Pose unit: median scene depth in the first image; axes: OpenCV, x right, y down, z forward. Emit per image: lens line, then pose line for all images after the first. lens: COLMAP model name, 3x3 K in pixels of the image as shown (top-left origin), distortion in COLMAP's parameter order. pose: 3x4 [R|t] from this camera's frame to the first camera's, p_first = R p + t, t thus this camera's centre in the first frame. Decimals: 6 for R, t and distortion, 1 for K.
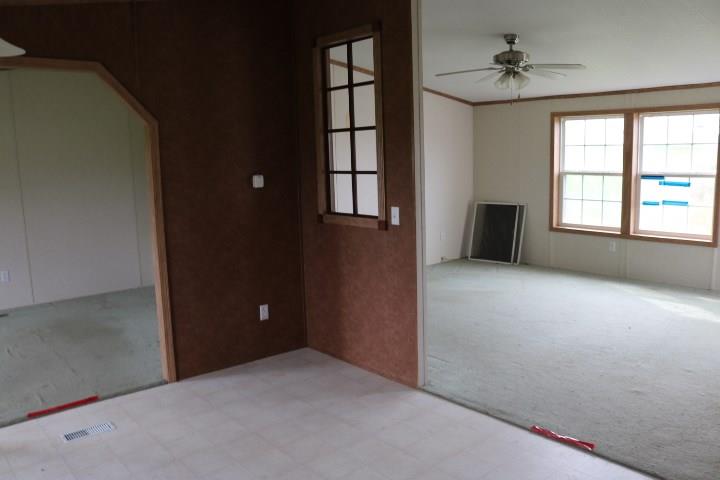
lens RADIAL K [[585.3, 0, 360.0], [0, 585.3, 240.0], [0, 0, 1]] dist [-0.204568, 0.229944]
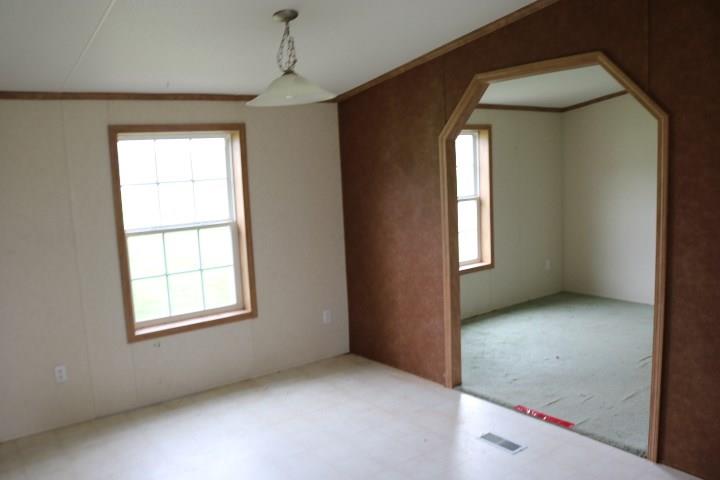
lens RADIAL K [[585.3, 0, 360.0], [0, 585.3, 240.0], [0, 0, 1]] dist [-0.204568, 0.229944]
pose [[-0.042648, 0.152029, -0.987455, 0.355484], [-0.101485, 0.982583, 0.155662, -0.108929], [0.993923, 0.106850, -0.026476, 0.571605]]
